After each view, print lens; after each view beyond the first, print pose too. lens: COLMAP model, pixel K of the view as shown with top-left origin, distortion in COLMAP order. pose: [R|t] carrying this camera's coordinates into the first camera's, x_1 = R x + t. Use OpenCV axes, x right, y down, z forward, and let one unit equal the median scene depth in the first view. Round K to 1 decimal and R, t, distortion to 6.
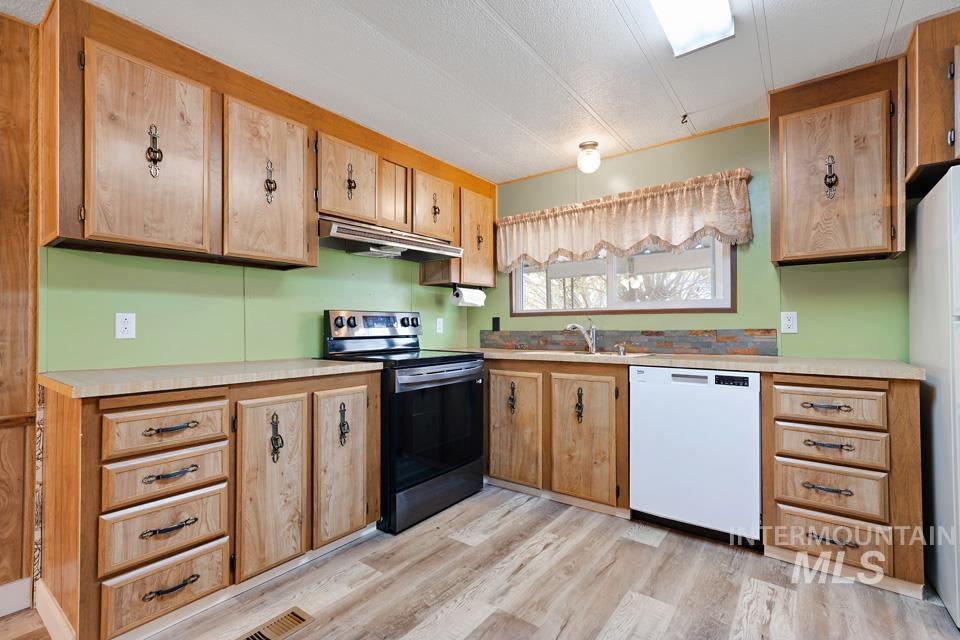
lens RADIAL K [[432.9, 0, 480.9], [0, 432.9, 320.7], [0, 0, 1]] dist [-0.019989, 0.014245]
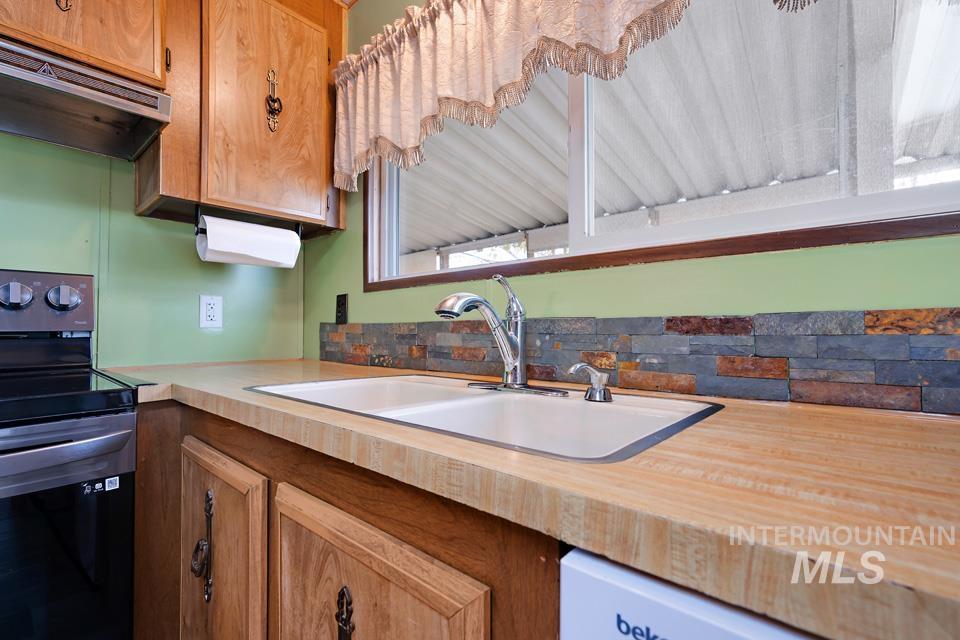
lens RADIAL K [[432.9, 0, 480.9], [0, 432.9, 320.7], [0, 0, 1]] dist [-0.019989, 0.014245]
pose [[0.997346, -0.000656, -0.072808, 0.332461], [0.000405, 0.999994, -0.003453, 0.033302], [0.072810, 0.003414, 0.997340, 0.870505]]
